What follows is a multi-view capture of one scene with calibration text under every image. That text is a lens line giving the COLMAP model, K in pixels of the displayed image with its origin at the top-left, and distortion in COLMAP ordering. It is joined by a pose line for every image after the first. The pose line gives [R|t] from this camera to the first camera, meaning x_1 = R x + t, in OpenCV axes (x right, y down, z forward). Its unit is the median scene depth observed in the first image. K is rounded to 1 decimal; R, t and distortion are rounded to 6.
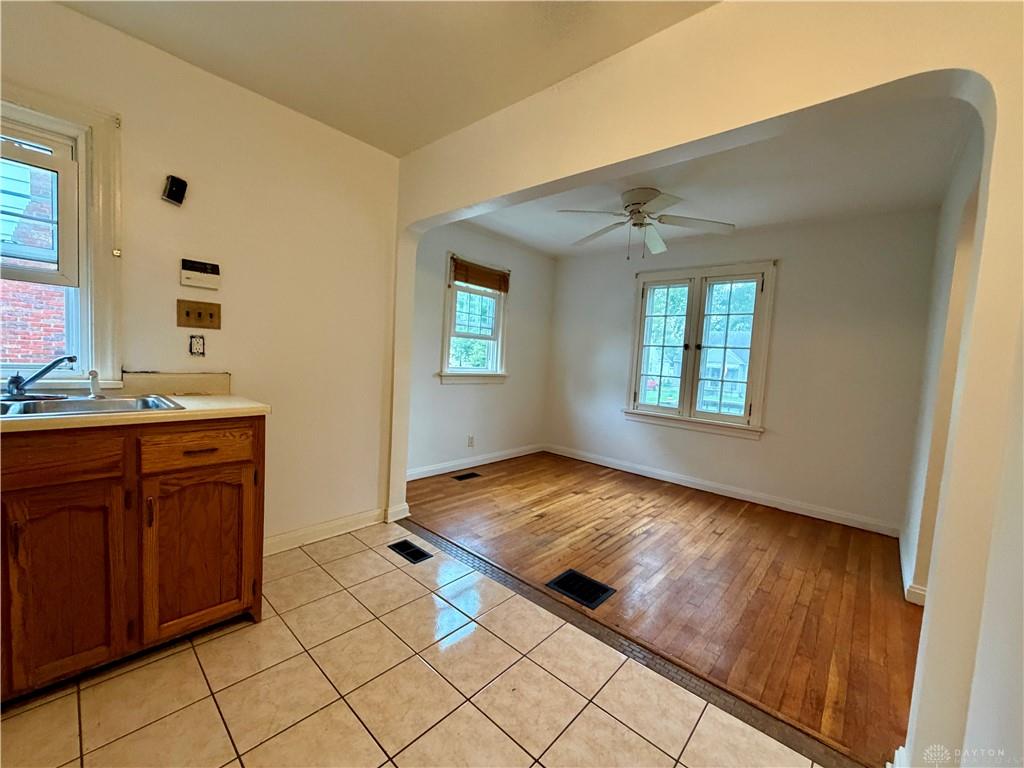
lens RADIAL K [[406.5, 0, 510.9], [0, 406.5, 384.6], [0, 0, 1]] dist [-0.002080, 0.000008]
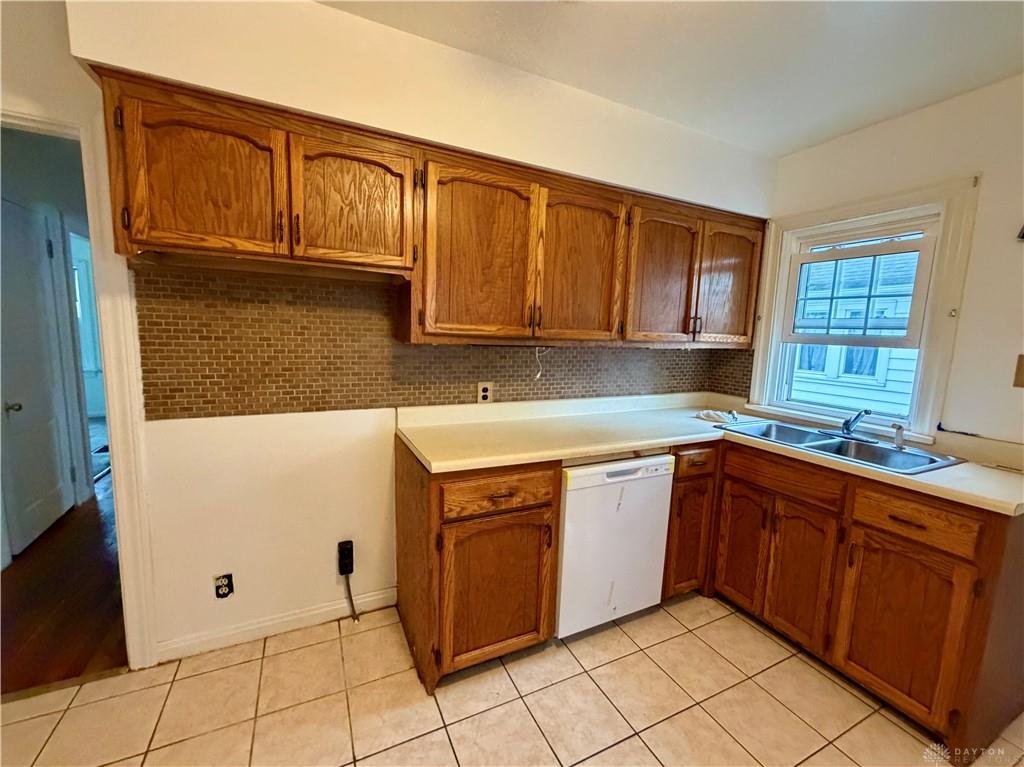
lens RADIAL K [[421.9, 0, 509.0], [0, 421.9, 383.7], [0, 0, 1]] dist [-0.002188, -0.000088]
pose [[-0.375698, 0.049425, -0.925423, 0.237740], [-0.116497, 0.988137, 0.100069, -0.072008], [0.919391, 0.145405, -0.365483, 0.223271]]
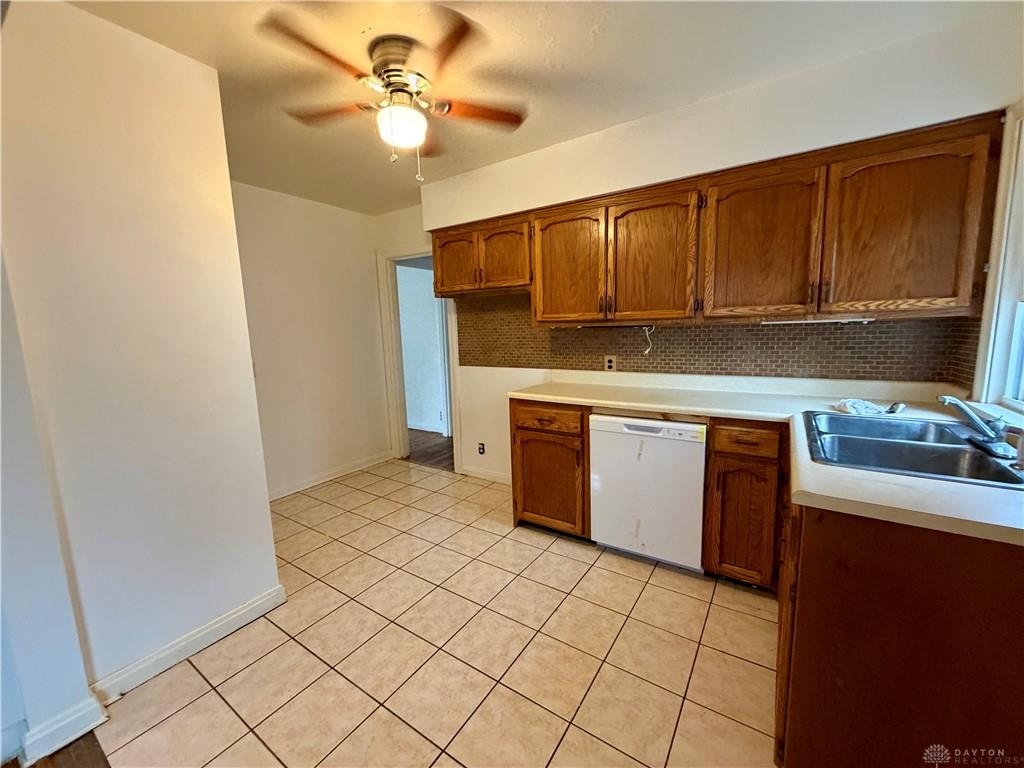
lens RADIAL K [[406.5, 0, 510.9], [0, 406.5, 384.6], [0, 0, 1]] dist [-0.002080, 0.000008]
pose [[-0.989317, -0.007770, -0.145574, -0.054992], [-0.036736, 0.979641, 0.197367, -0.108056], [0.141077, 0.200607, -0.969461, 0.809155]]
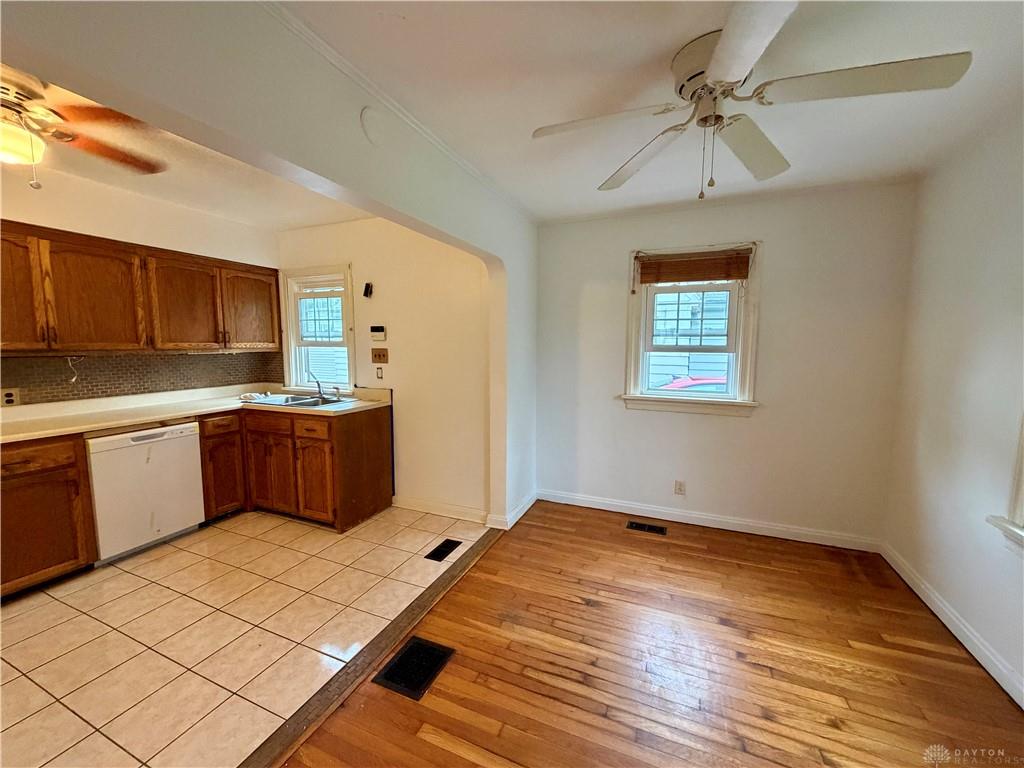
lens RADIAL K [[406.5, 0, 510.9], [0, 406.5, 384.6], [0, 0, 1]] dist [-0.002080, 0.000008]
pose [[0.325905, 0.041309, -0.944500, 0.706415], [-0.049746, 0.998410, 0.026502, -0.078955], [0.944093, 0.038348, 0.327442, 0.623702]]
